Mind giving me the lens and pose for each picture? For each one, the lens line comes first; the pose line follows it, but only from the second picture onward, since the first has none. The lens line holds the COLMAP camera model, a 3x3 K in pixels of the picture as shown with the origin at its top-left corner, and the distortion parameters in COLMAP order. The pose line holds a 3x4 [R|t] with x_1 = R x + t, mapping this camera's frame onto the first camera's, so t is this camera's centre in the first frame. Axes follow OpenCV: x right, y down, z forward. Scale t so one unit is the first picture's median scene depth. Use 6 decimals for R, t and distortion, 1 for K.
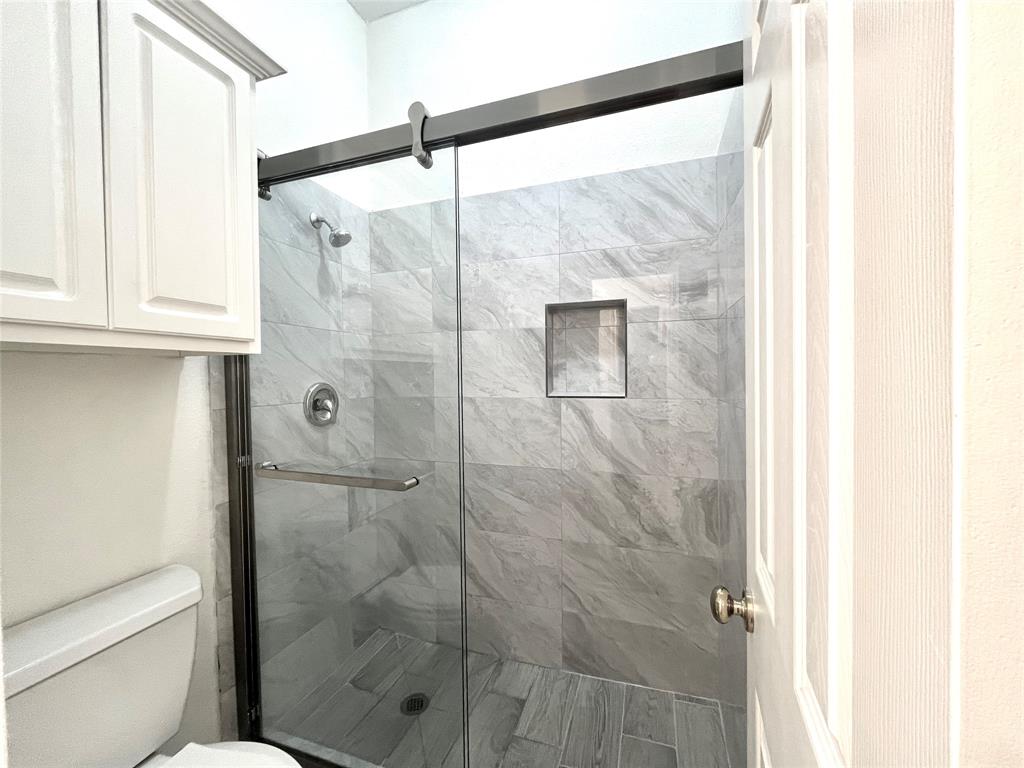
lens RADIAL K [[414.1, 0, 512.3], [0, 414.1, 380.4], [0, 0, 1]] dist [-0.003232, 0.000396]
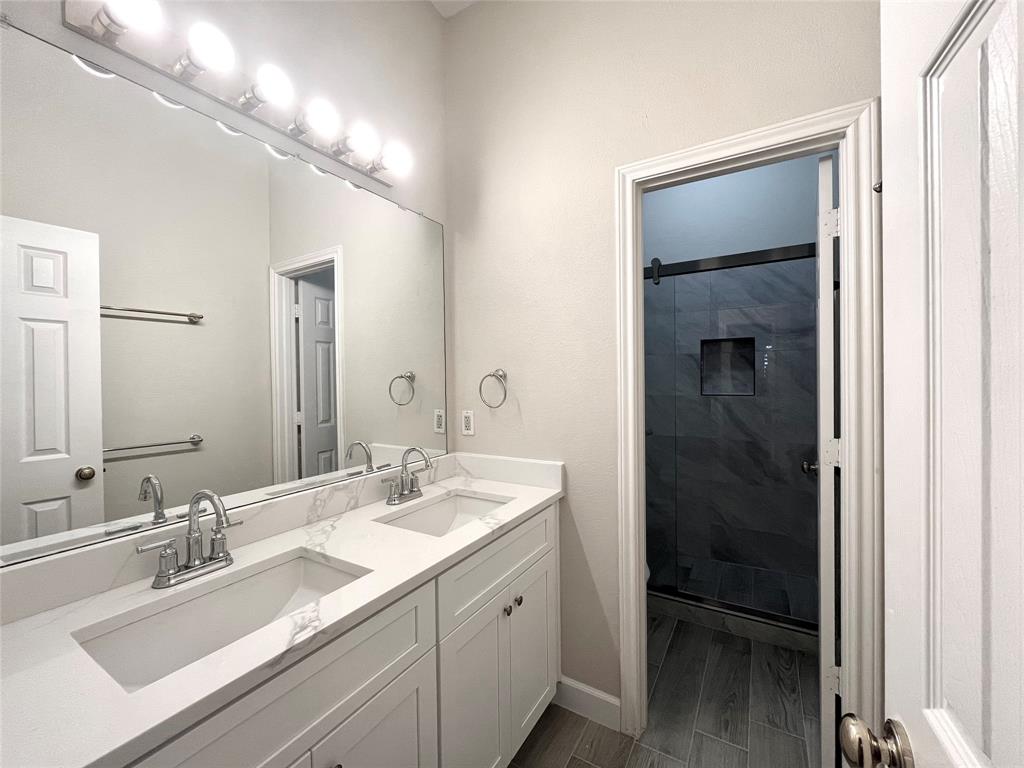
lens RADIAL K [[414.1, 0, 512.9], [0, 414.1, 382.2], [0, 0, 1]] dist [-0.003232, 0.000396]
pose [[0.978002, 0.005199, -0.208529, -0.326493], [-0.006869, 0.999950, -0.007288, 0.006071], [0.208481, 0.008560, 0.977989, -0.829275]]
